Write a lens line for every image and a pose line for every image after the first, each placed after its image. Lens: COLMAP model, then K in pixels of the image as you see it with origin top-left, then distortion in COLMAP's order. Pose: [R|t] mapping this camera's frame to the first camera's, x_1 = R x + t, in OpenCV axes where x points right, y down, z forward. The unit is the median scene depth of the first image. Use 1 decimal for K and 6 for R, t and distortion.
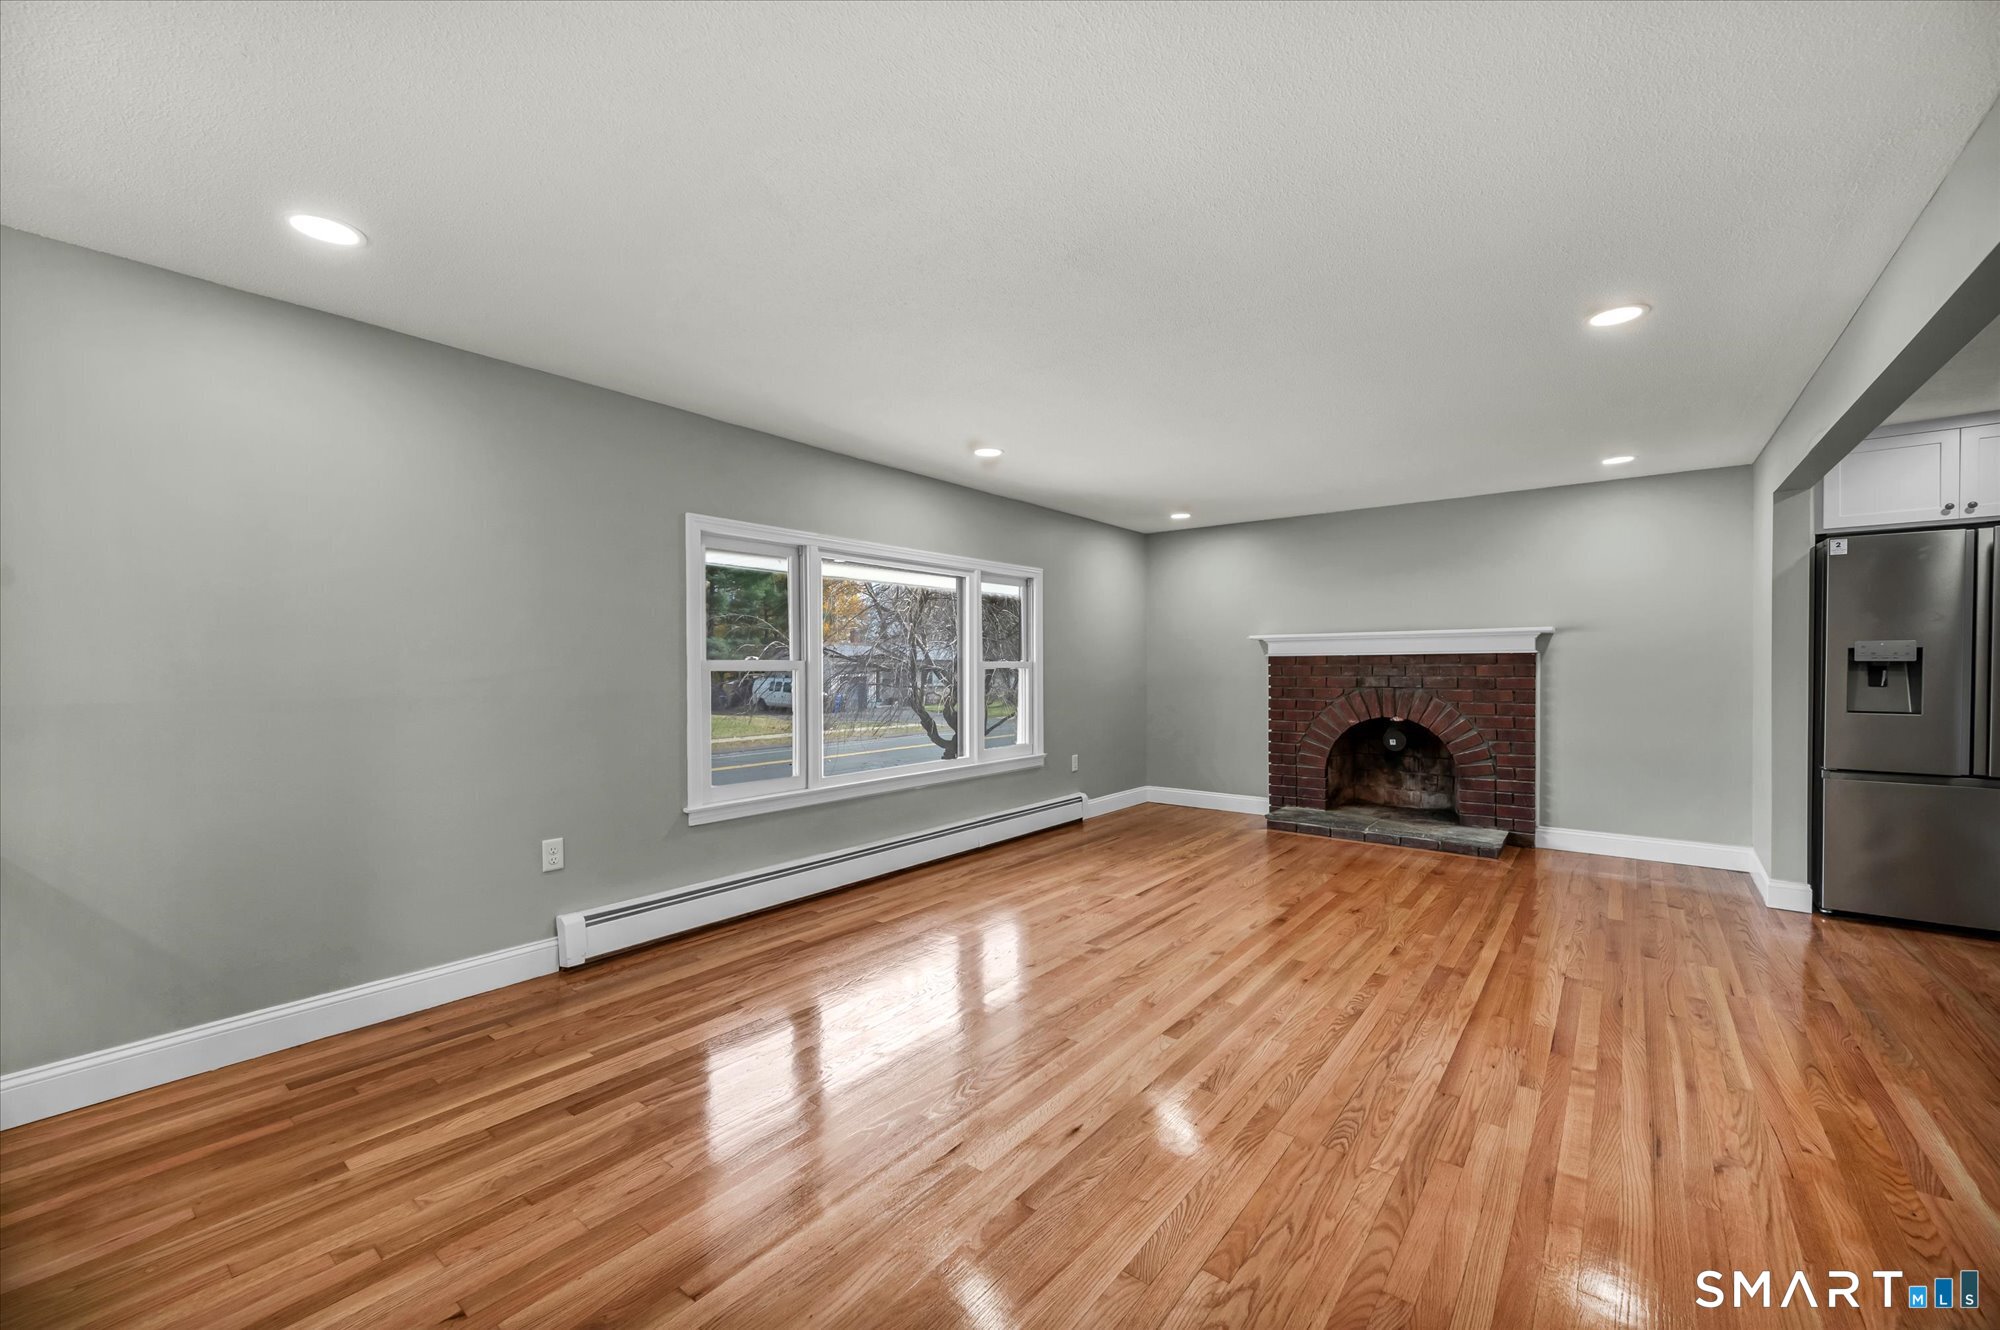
lens RADIAL K [[791.7, 0, 1006.3], [0, 791.7, 672.4], [0, 0, 1]] dist [-0.000060, 0.000241]
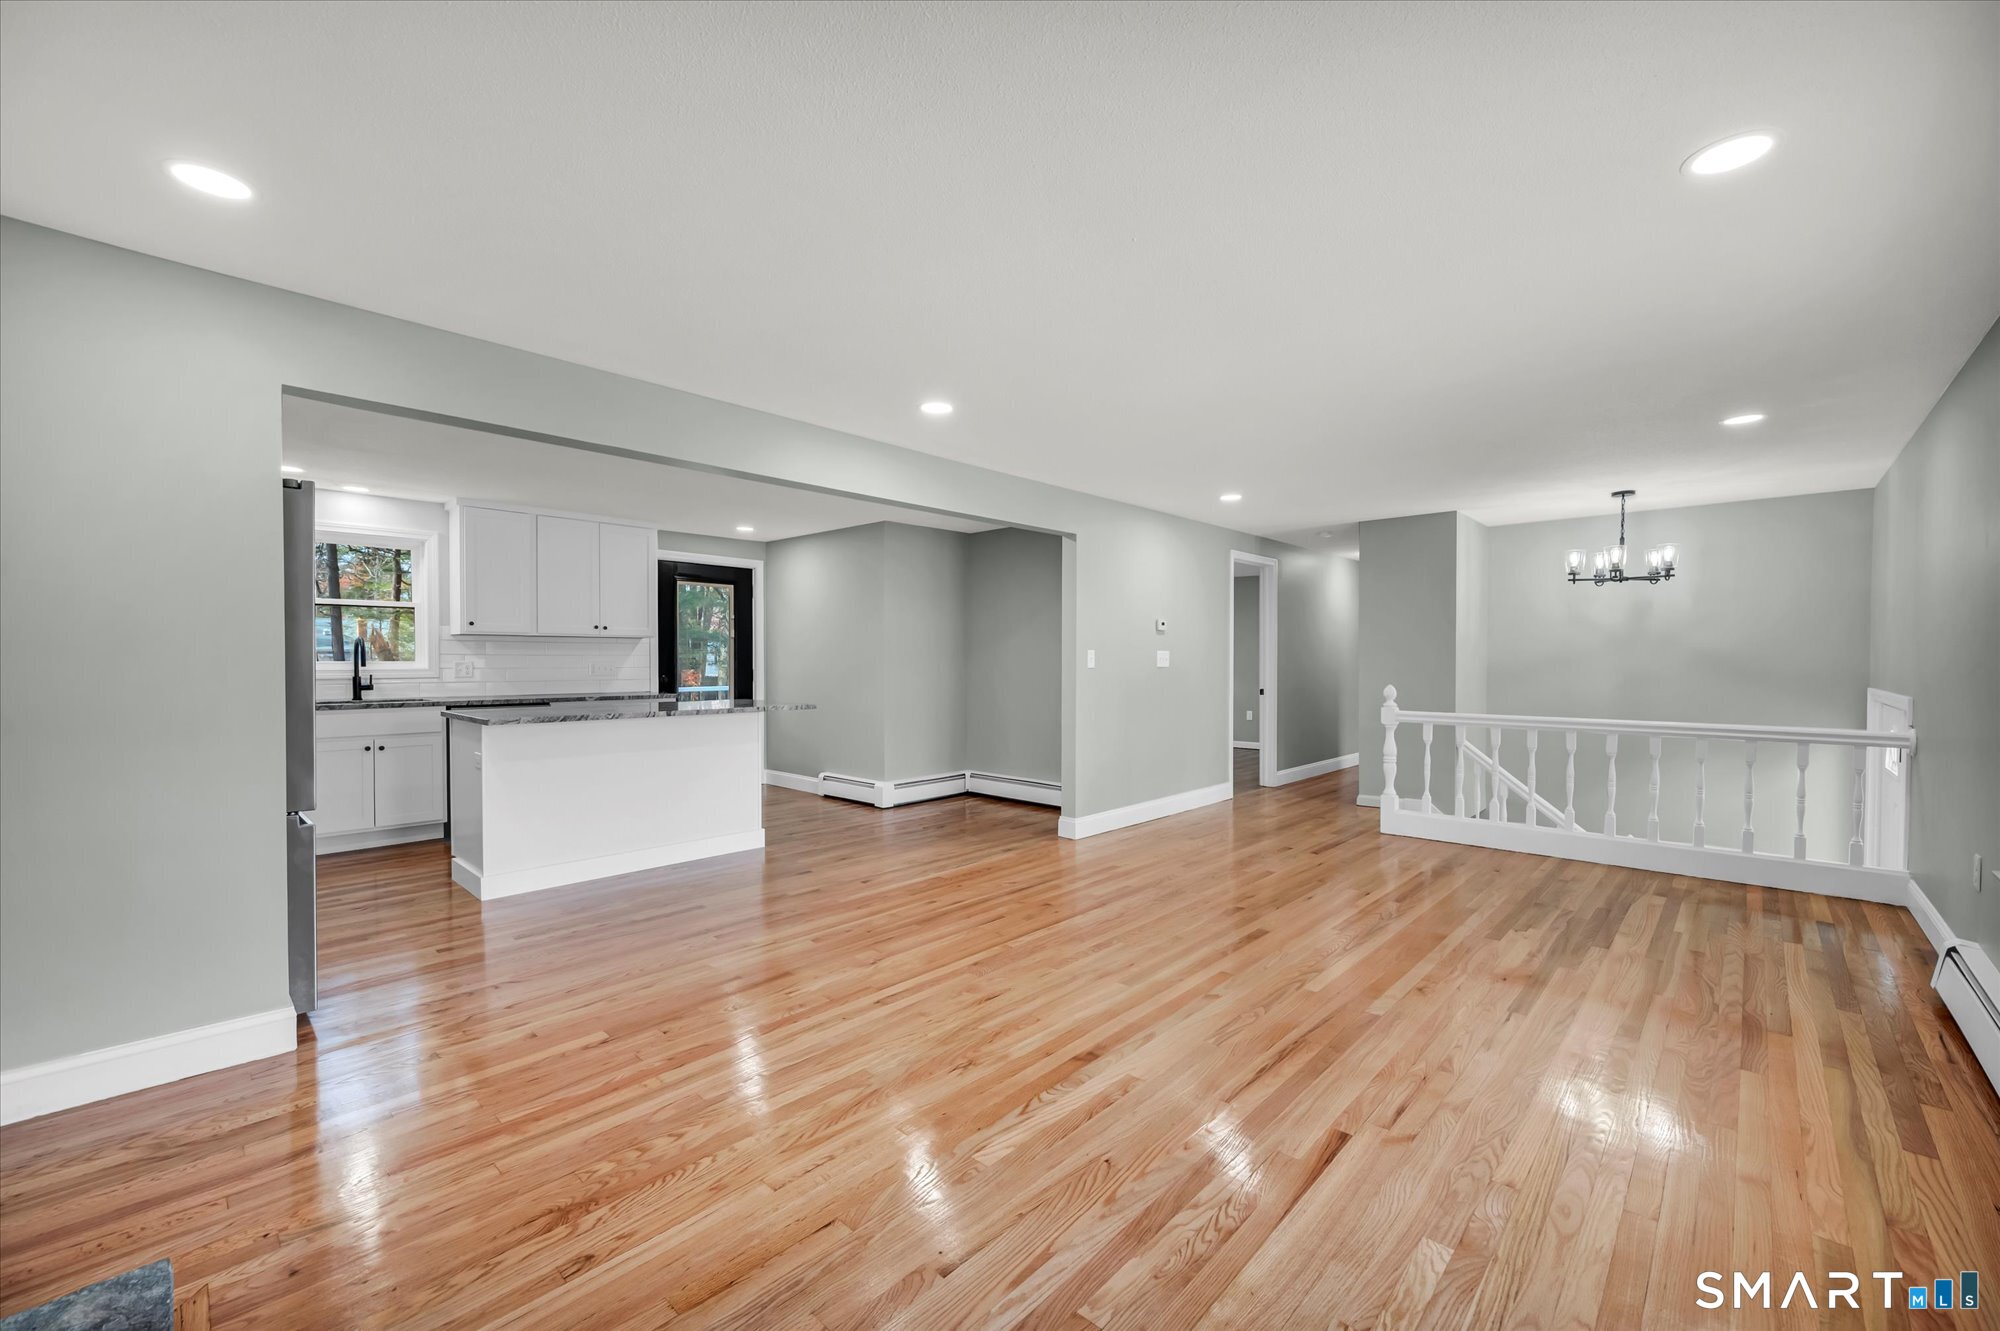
lens RADIAL K [[797.1, 0, 1004.8], [0, 797.1, 673.8], [0, 0, 1]] dist [-0.000269, -0.000105]
pose [[-0.996298, 0.000161, 0.085970, 0.304416], [0.002365, 0.999671, 0.025533, -0.013355], [-0.085938, 0.025642, -0.995970, 1.368513]]
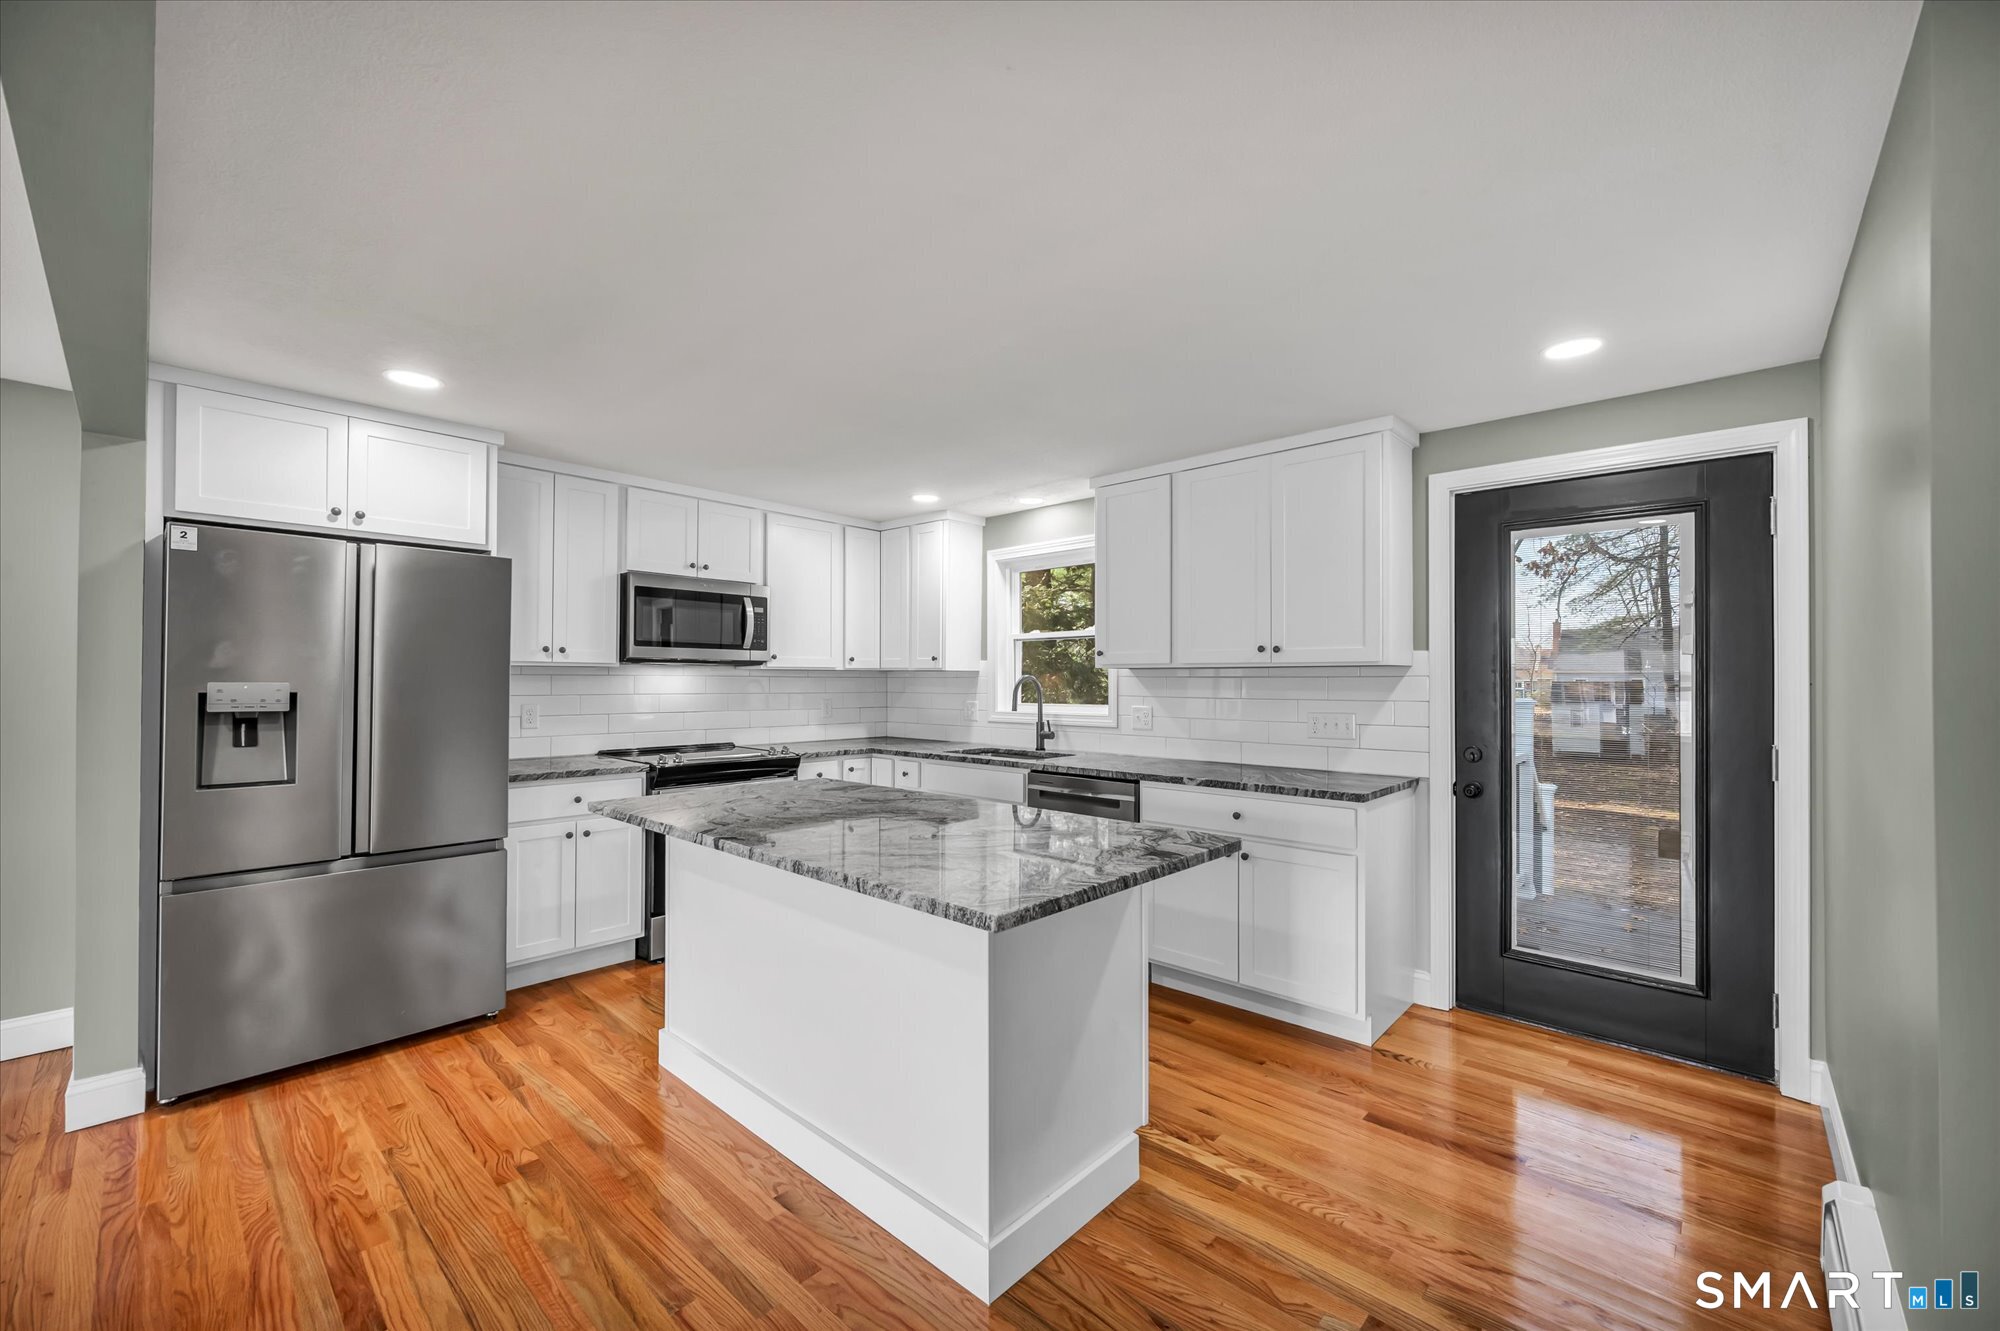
lens RADIAL K [[797.1, 0, 1004.8], [0, 797.1, 673.8], [0, 0, 1]] dist [-0.000269, -0.000105]
pose [[0.079405, 0.012934, 0.996759, 0.369979], [0.004512, 0.999901, -0.013334, -0.028364], [-0.996832, 0.005557, 0.079338, 0.224002]]
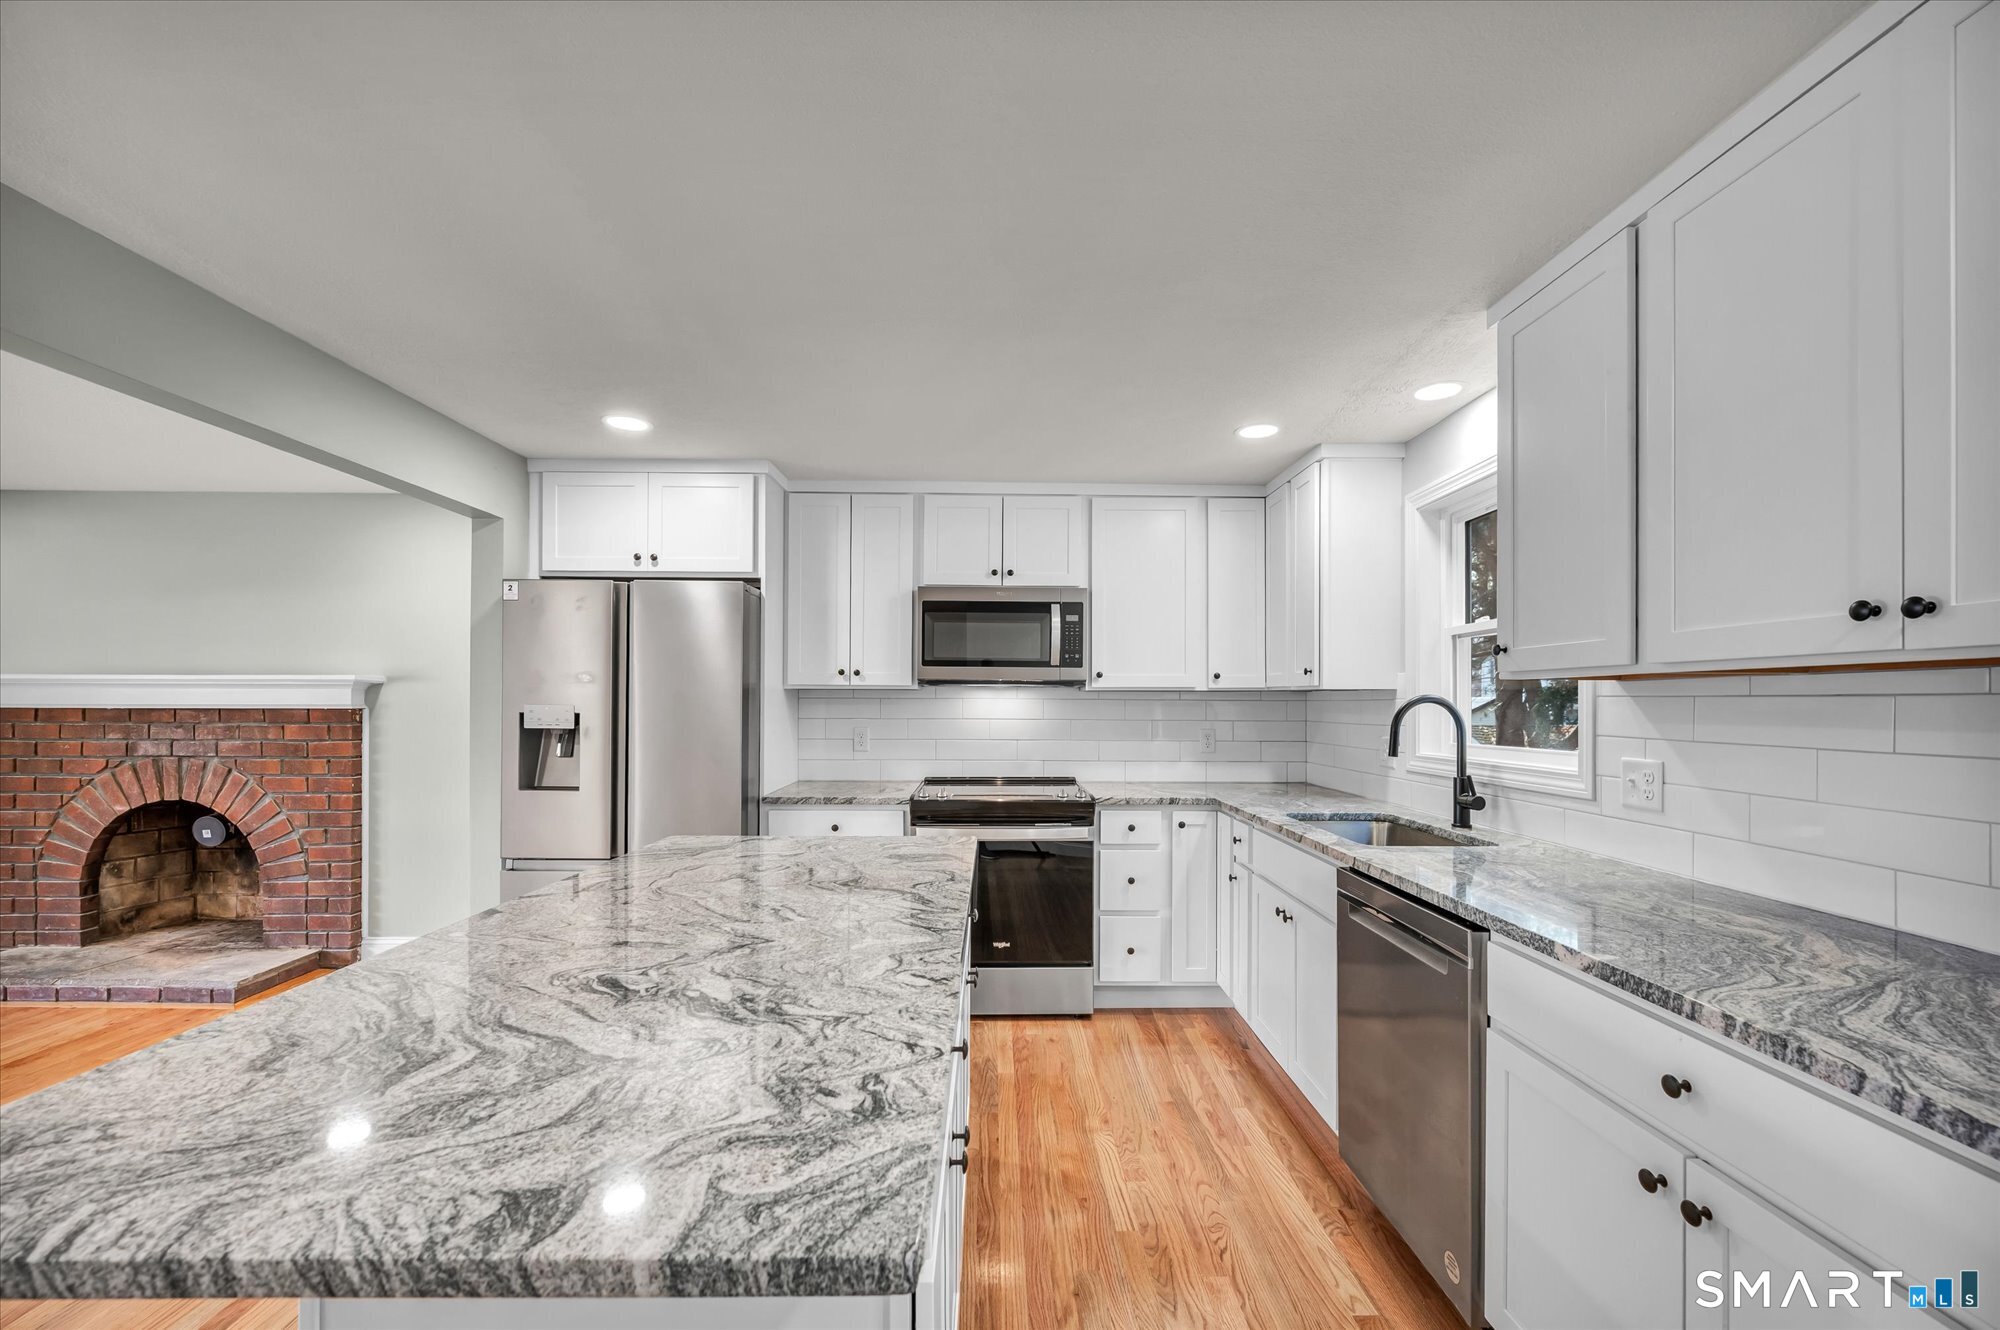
lens RADIAL K [[806.1, 0, 1001.9], [0, 806.1, 700.5], [0, 0, 1]] dist [-0.006903, -0.000052]
pose [[0.777856, 0.010272, 0.628358, 0.758221], [-0.002646, 0.999911, -0.013070, -0.027729], [-0.628437, 0.008504, 0.777814, 0.018513]]
